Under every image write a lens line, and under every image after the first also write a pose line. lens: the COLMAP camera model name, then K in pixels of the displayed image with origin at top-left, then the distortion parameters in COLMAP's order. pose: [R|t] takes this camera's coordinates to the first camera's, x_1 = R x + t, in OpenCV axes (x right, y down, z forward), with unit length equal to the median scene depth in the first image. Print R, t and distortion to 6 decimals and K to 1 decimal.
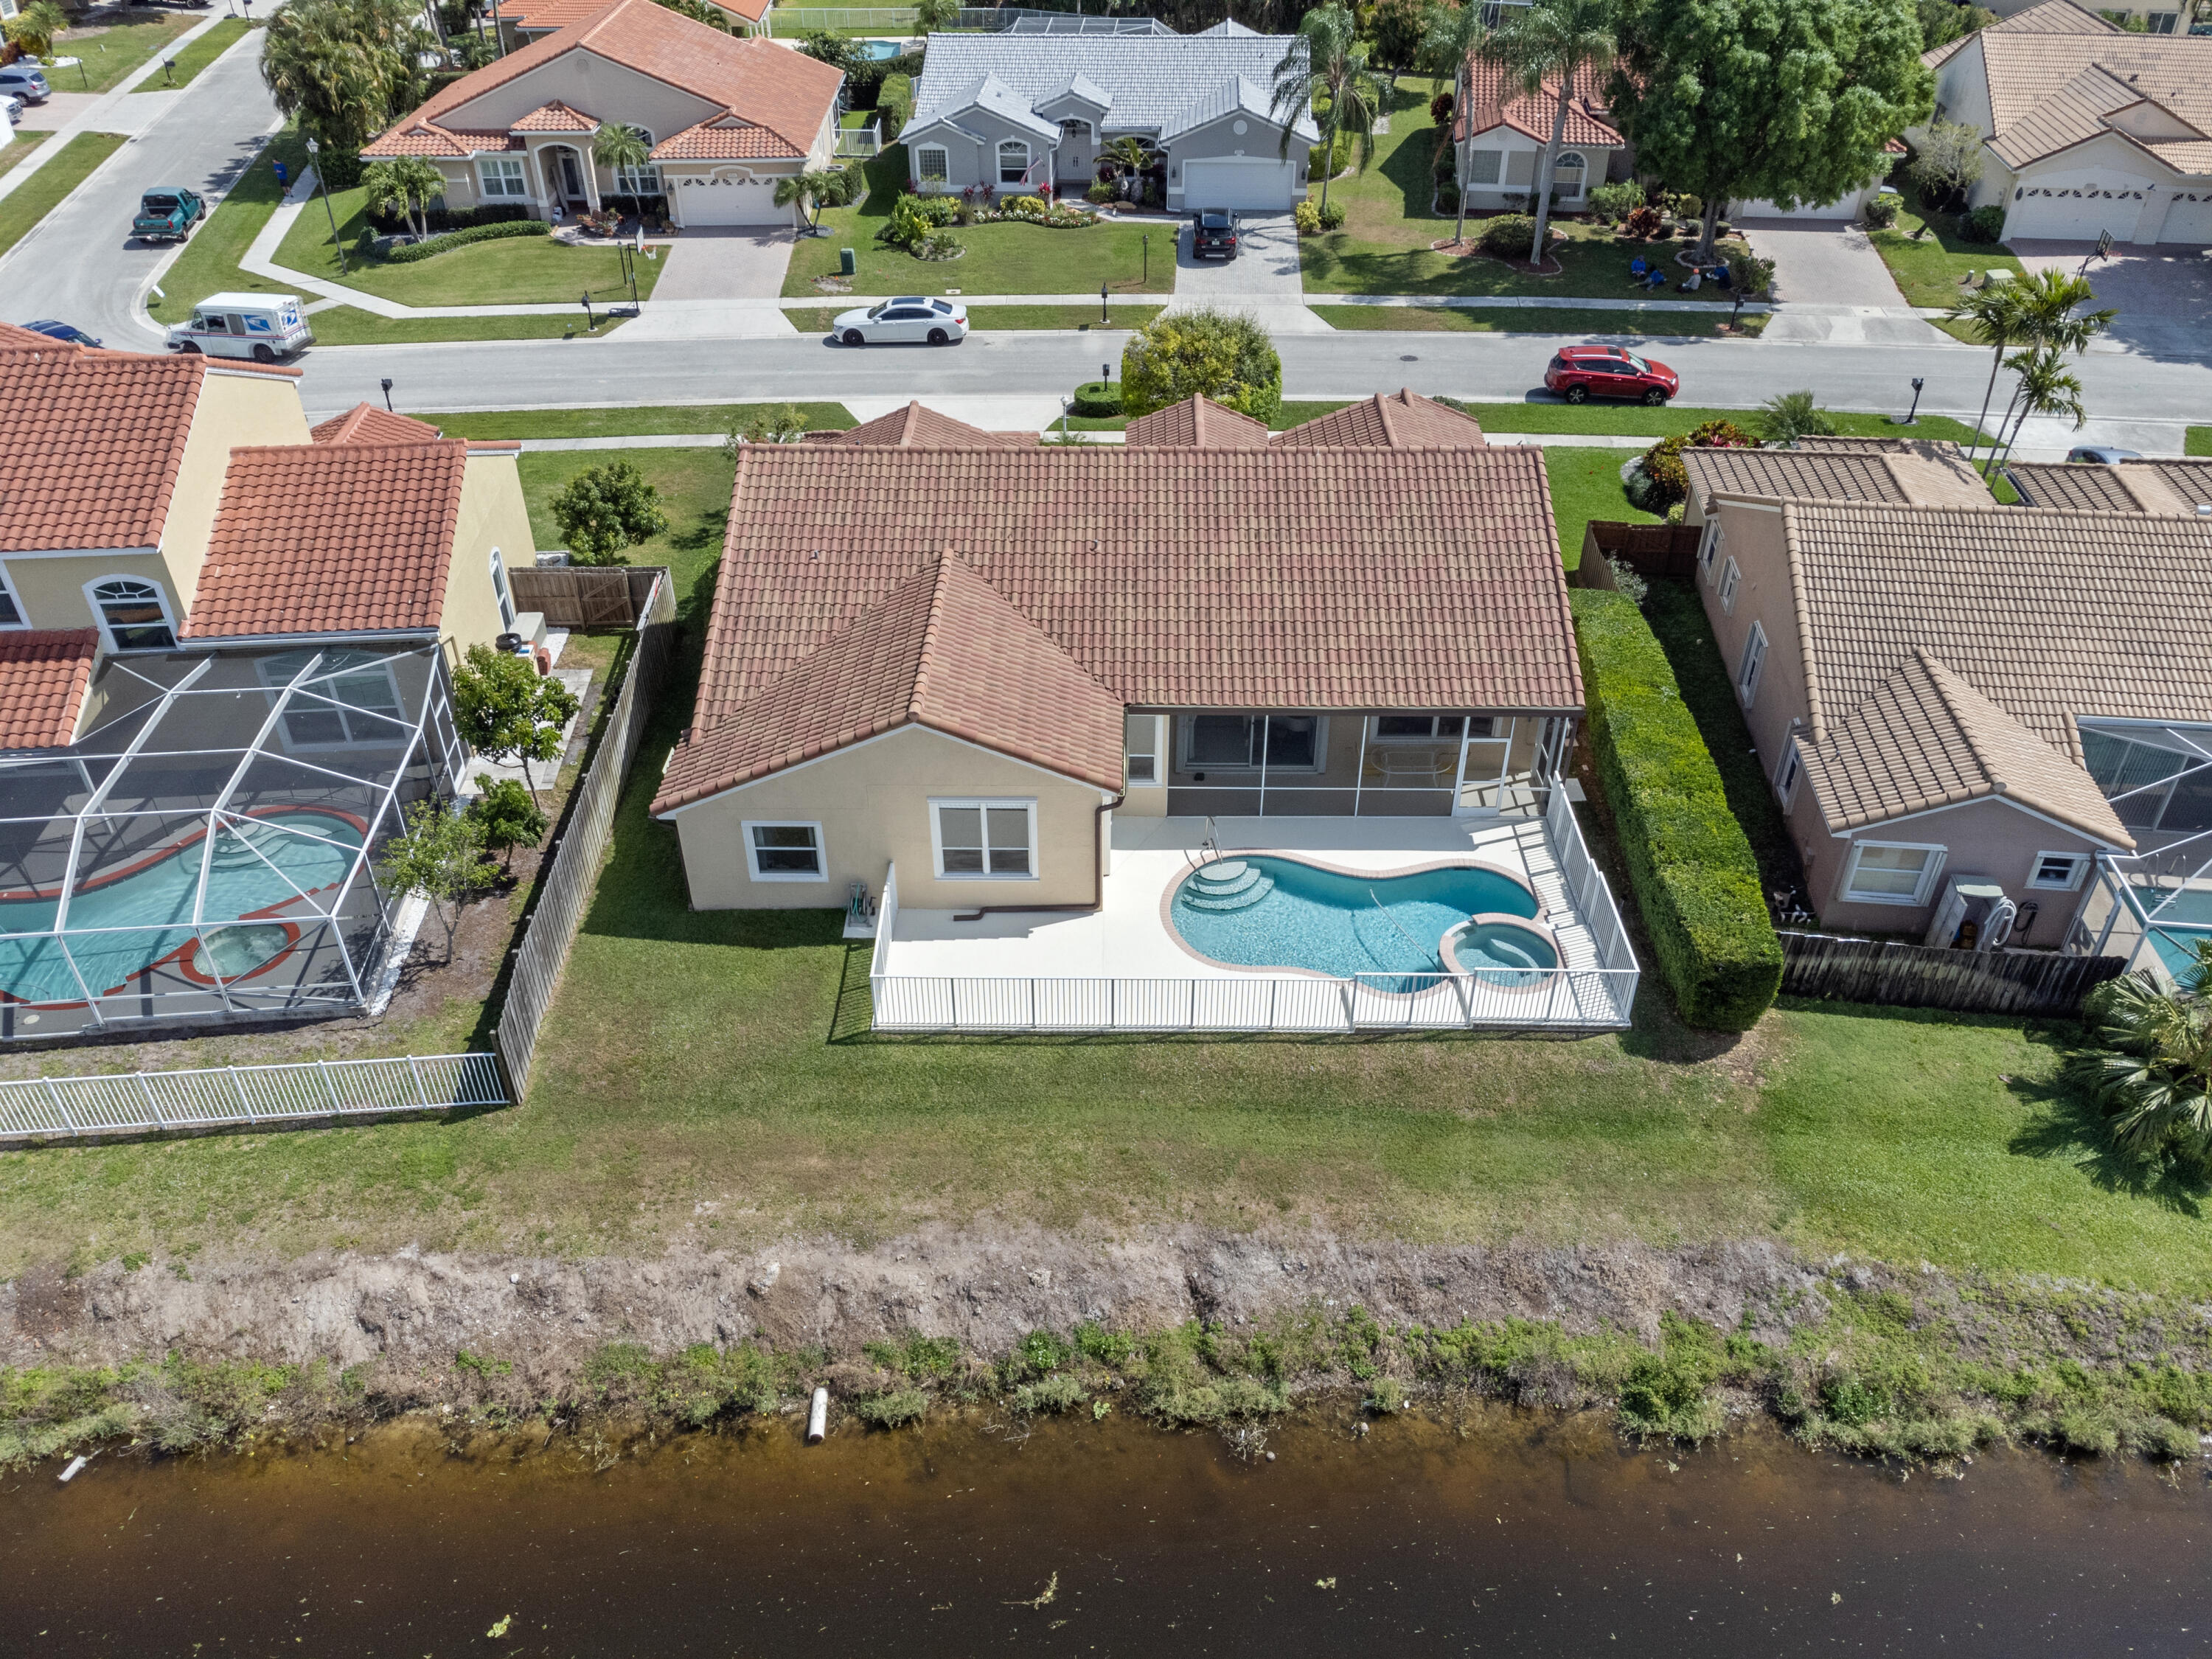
lens RADIAL K [[1641.4, 0, 1106.0], [0, 1641.4, 829.5], [0, 0, 1]] dist [-0.012266, 0.046647]
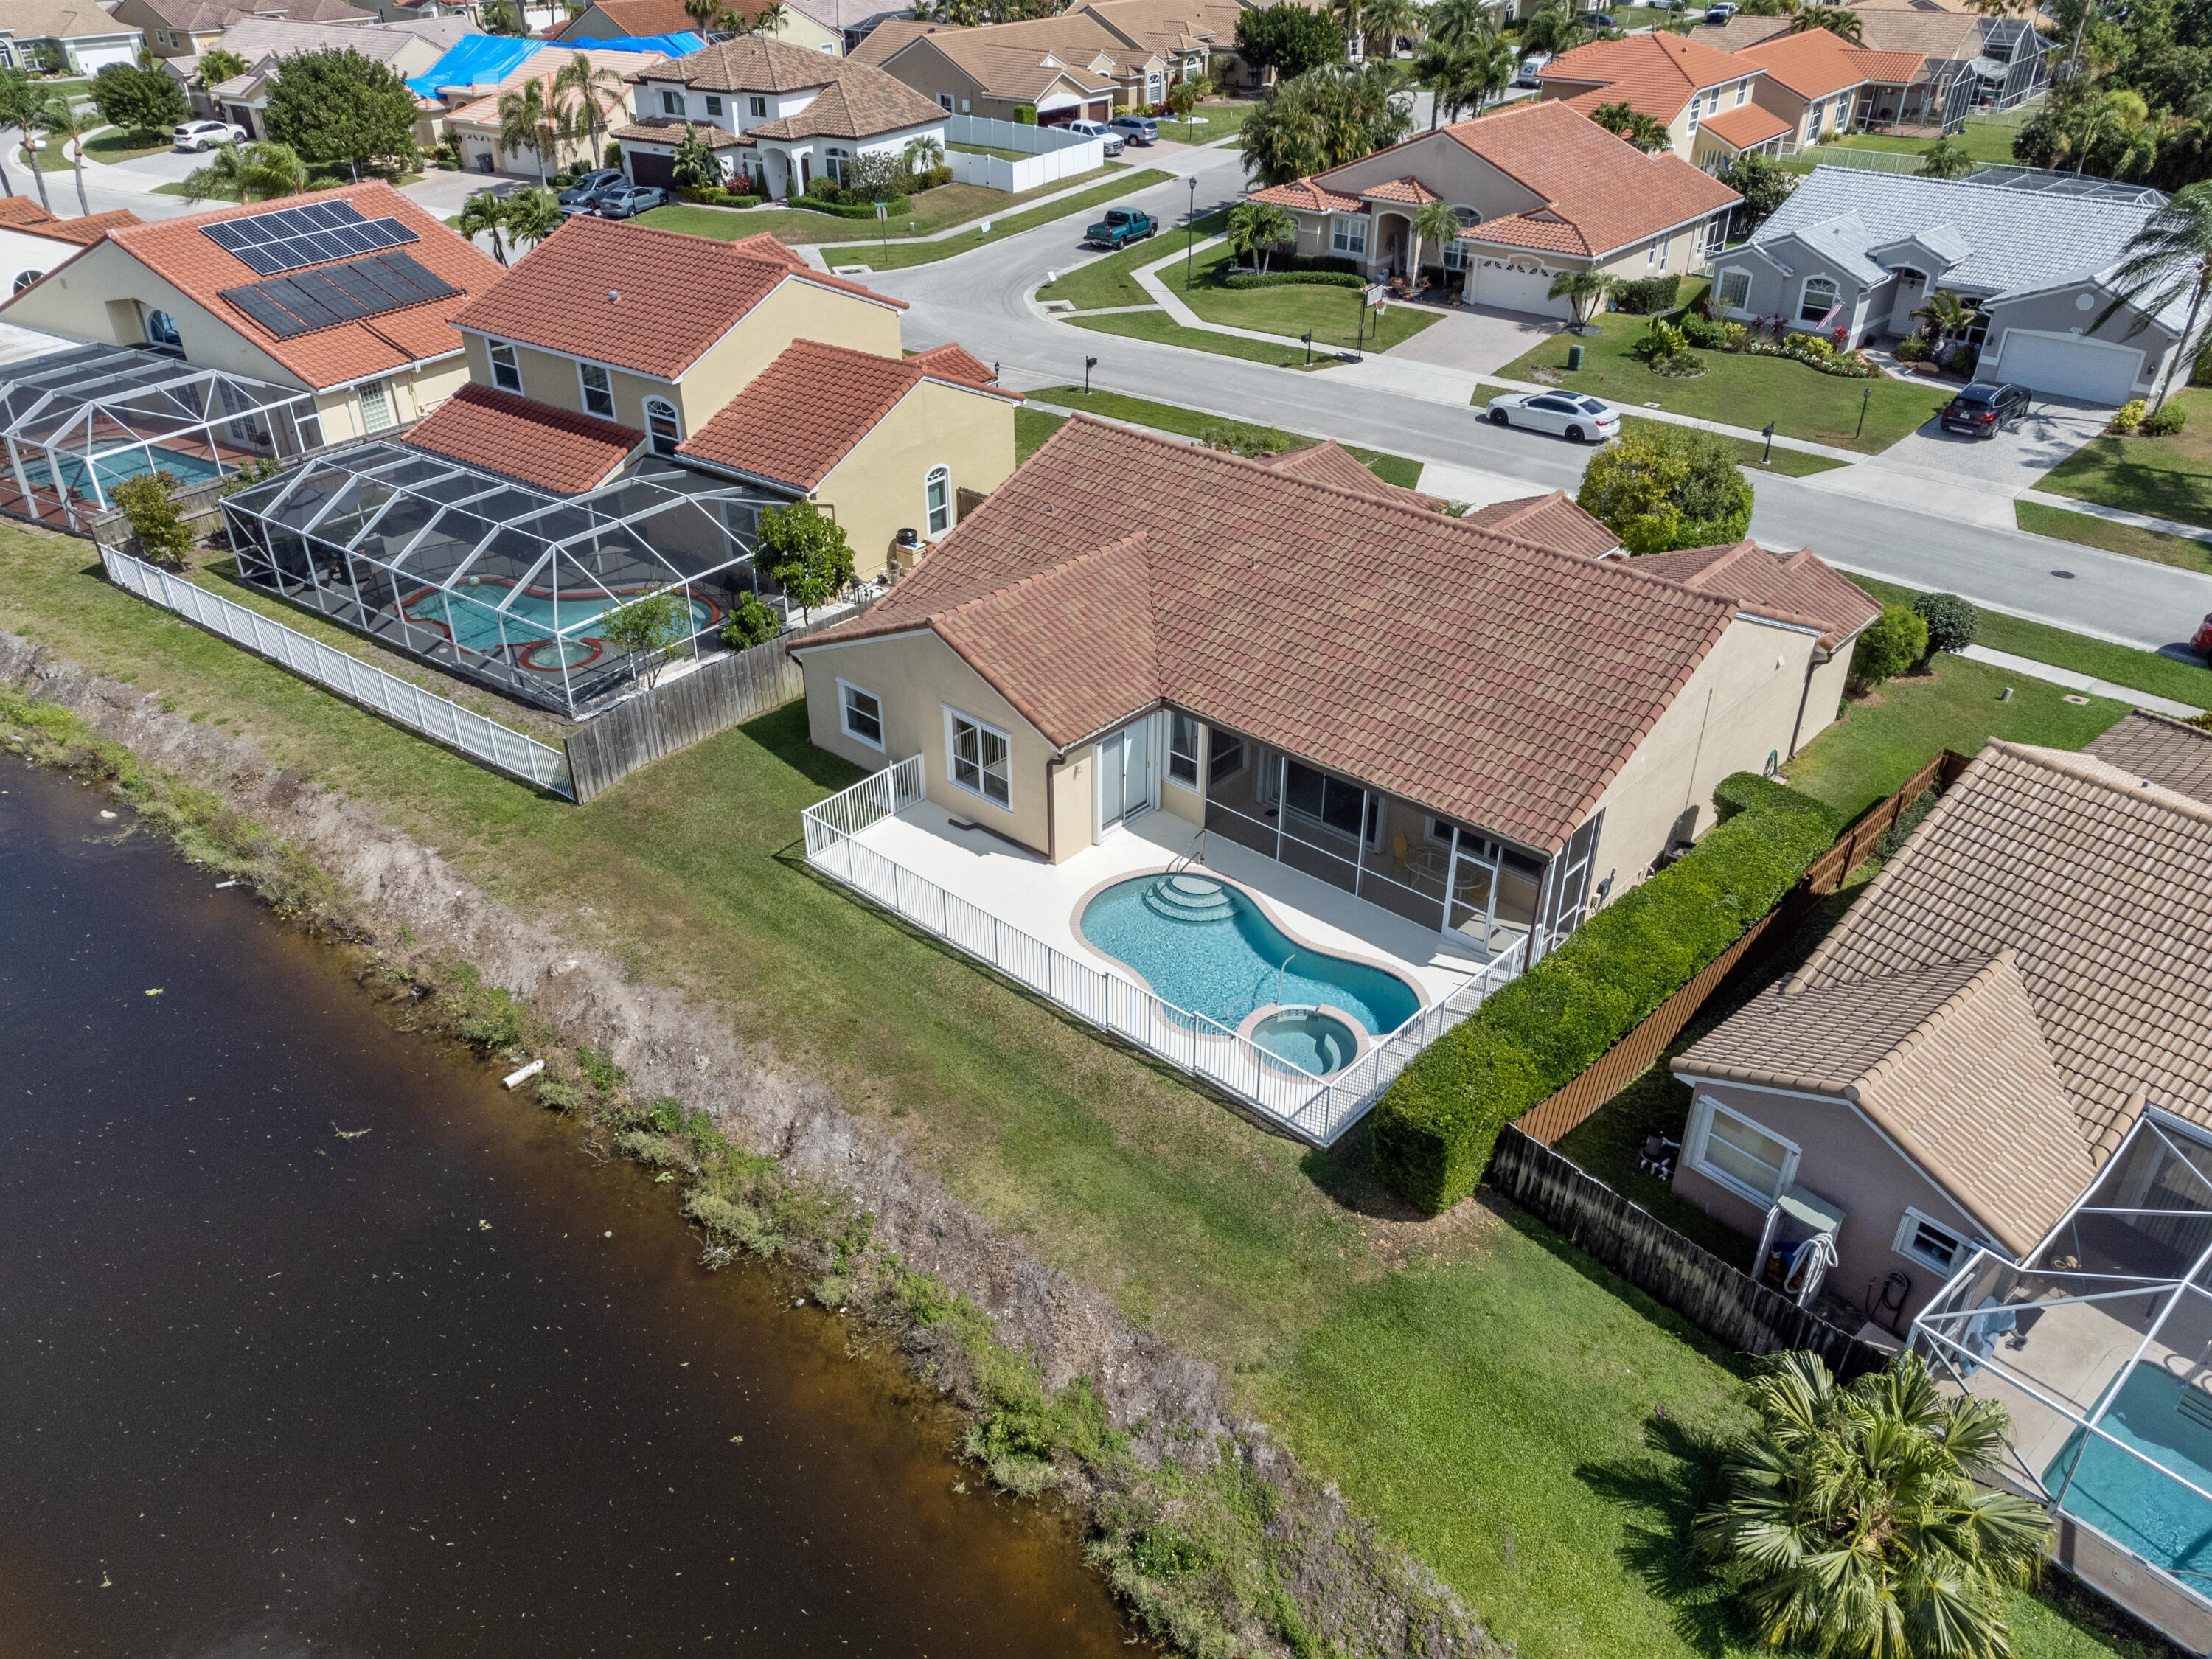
lens RADIAL K [[1641.4, 0, 1106.0], [0, 1641.4, 829.5], [0, 0, 1]] dist [-0.012266, 0.046647]
pose [[0.751882, 0.349671, -0.558931, 0.562079], [-0.389472, 0.919604, 0.051388, -0.035920], [0.531964, 0.179050, 0.827621, 0.120971]]
